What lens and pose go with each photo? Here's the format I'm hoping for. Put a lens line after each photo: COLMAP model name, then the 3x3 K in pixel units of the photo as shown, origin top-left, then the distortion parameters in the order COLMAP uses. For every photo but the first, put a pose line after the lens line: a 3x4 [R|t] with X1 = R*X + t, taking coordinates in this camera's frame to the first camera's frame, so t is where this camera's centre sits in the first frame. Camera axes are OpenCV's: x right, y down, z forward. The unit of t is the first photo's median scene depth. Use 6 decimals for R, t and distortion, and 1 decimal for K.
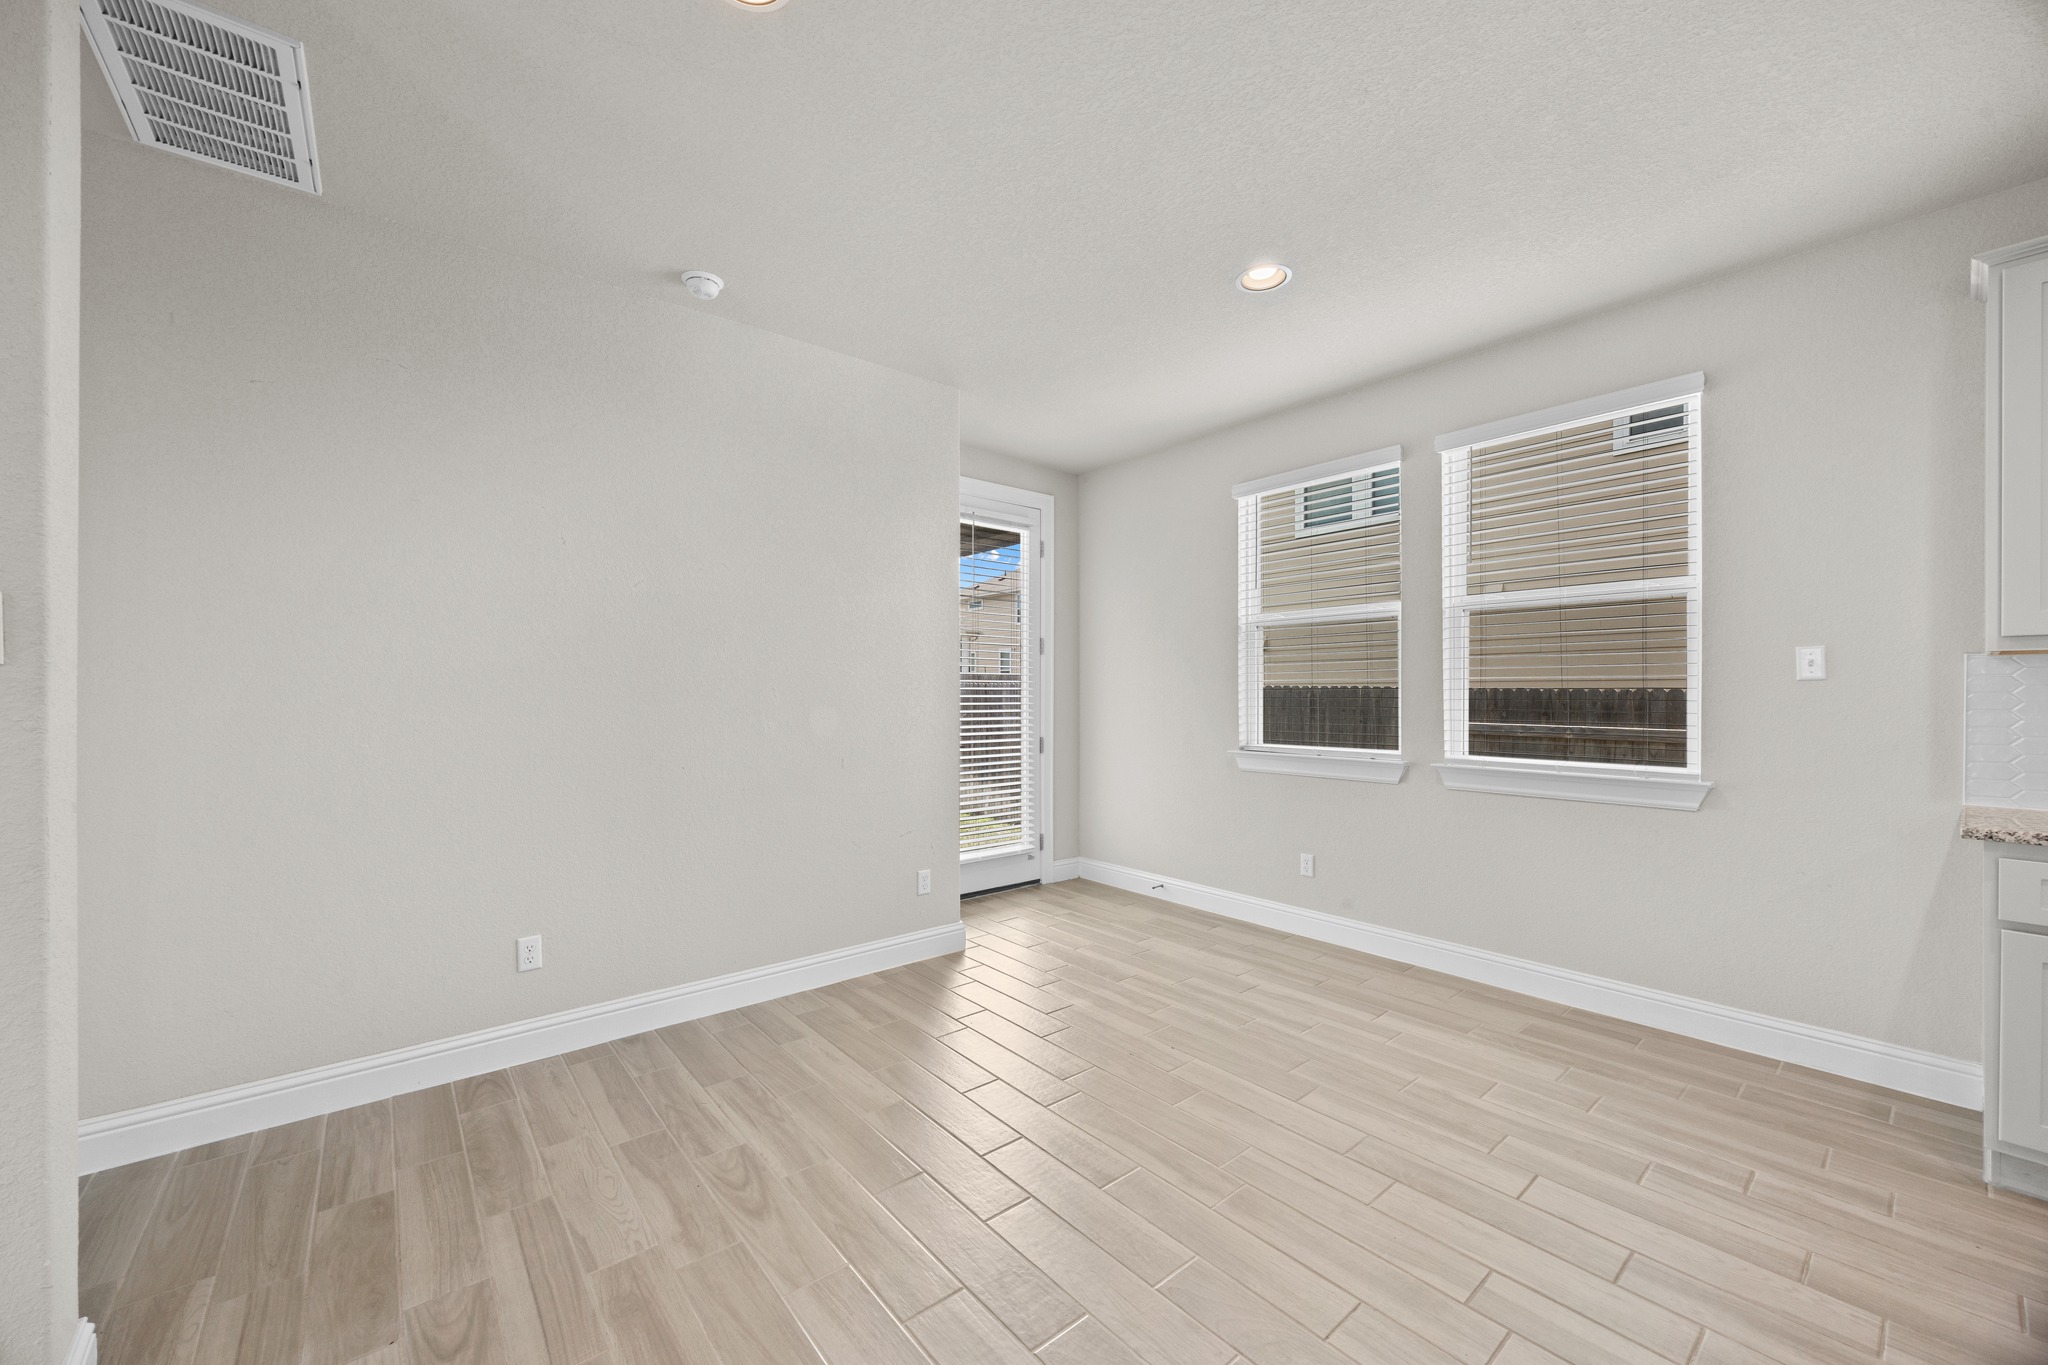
lens RADIAL K [[775.1, 0, 991.1], [0, 775.1, 700.0], [0, 0, 1]] dist [-0.001446, -0.000182]
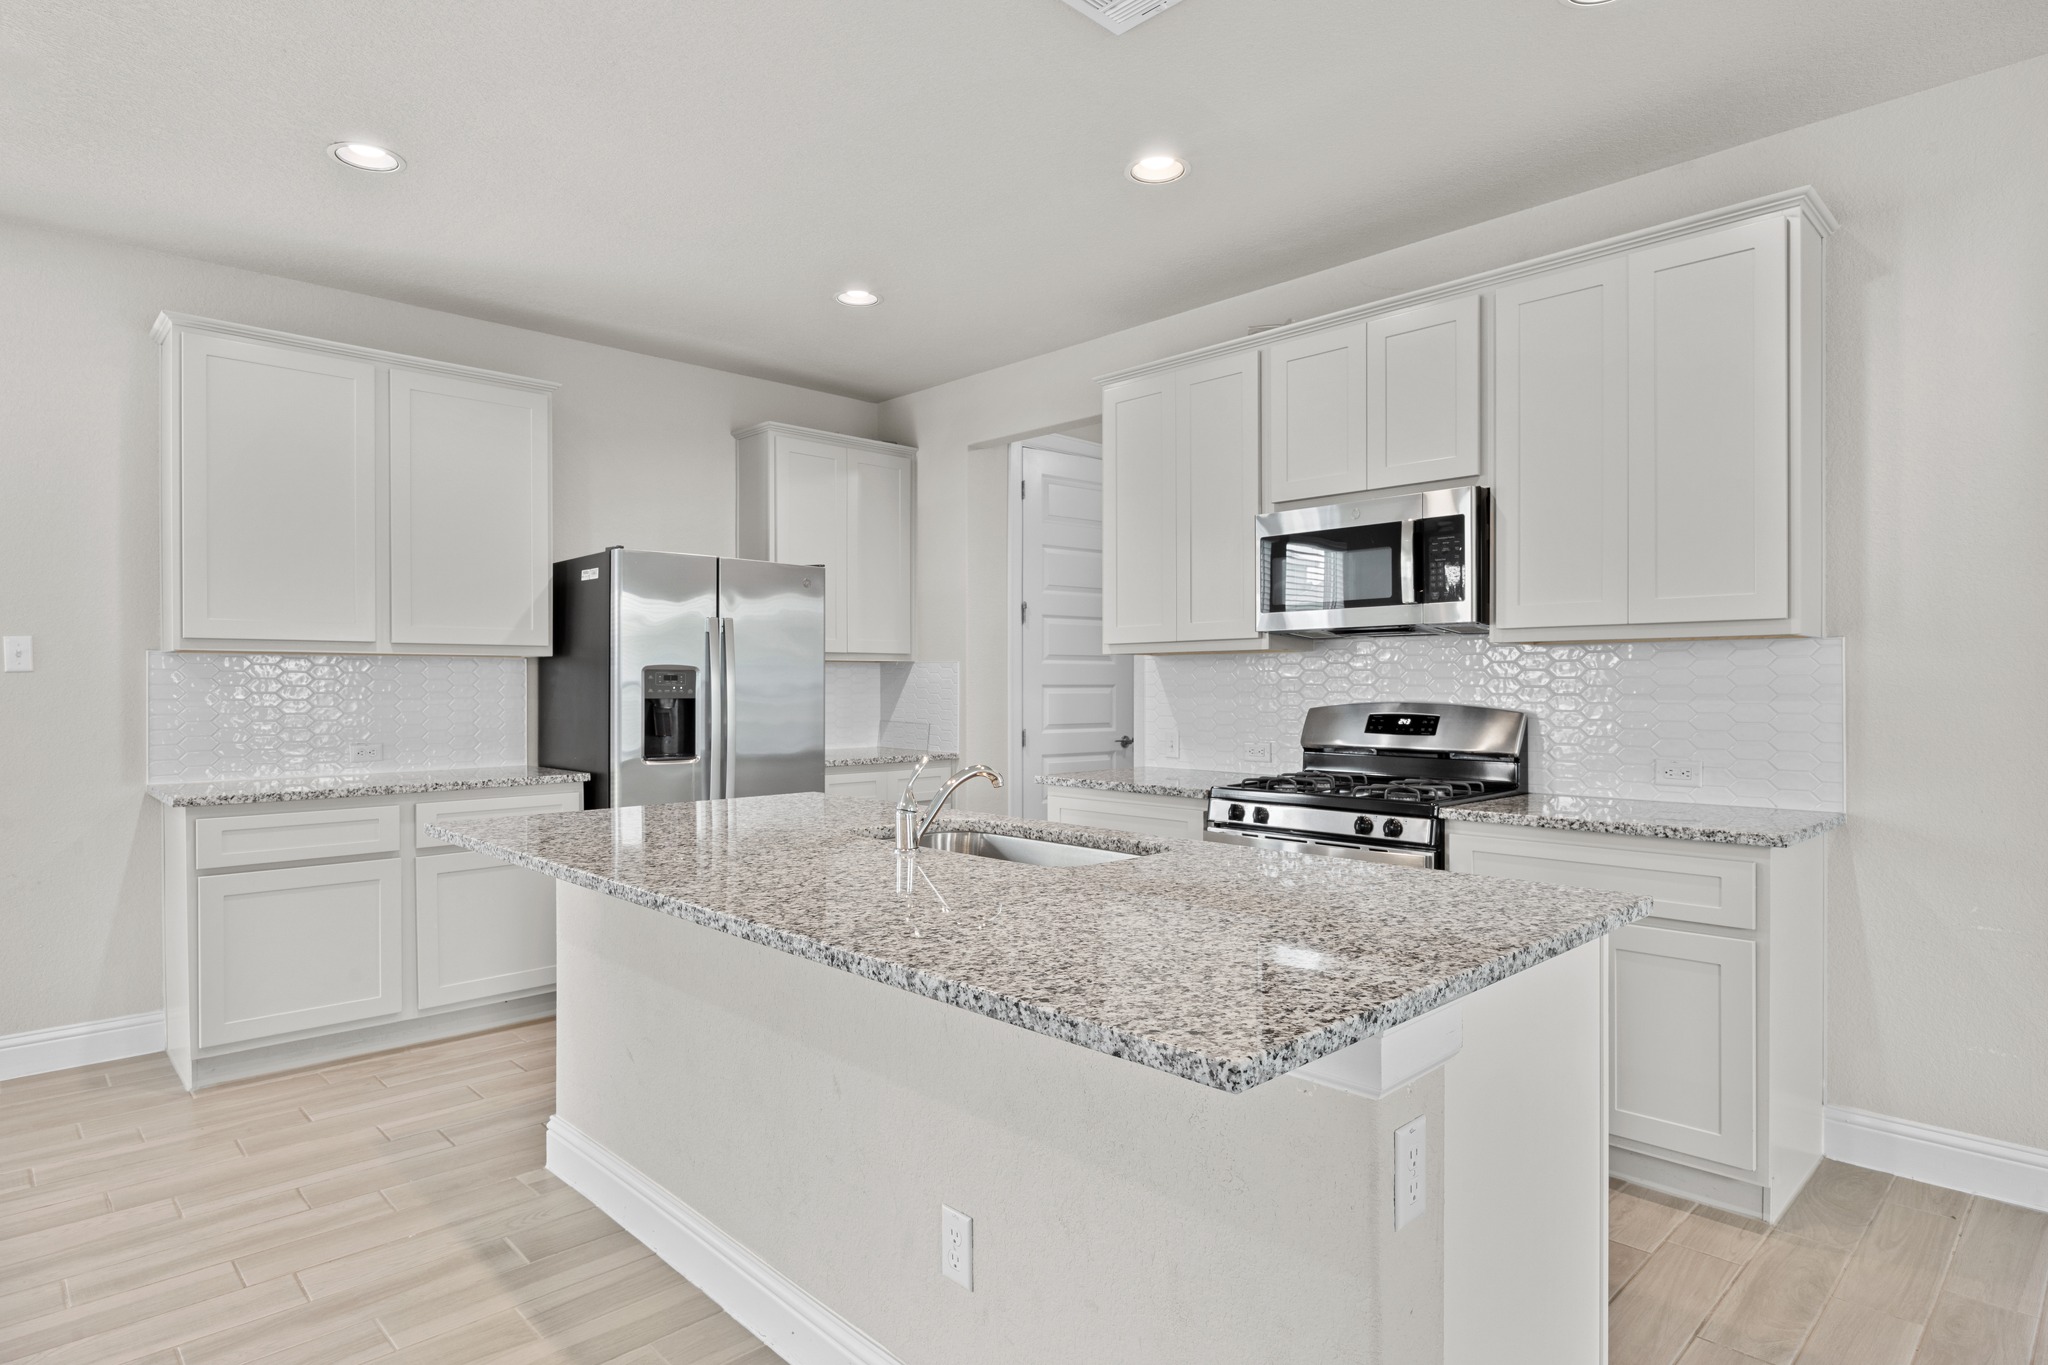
lens RADIAL K [[1094.2, 0, 1024.0], [0, 1094.2, 682.5], [0, 0, 1]] dist [-0.002616, -0.000626]
pose [[-0.097843, 0.002348, 0.995199, -0.527543], [0.009554, 0.999953, -0.001420, 0.001334], [-0.995156, 0.009369, -0.097861, -0.135178]]
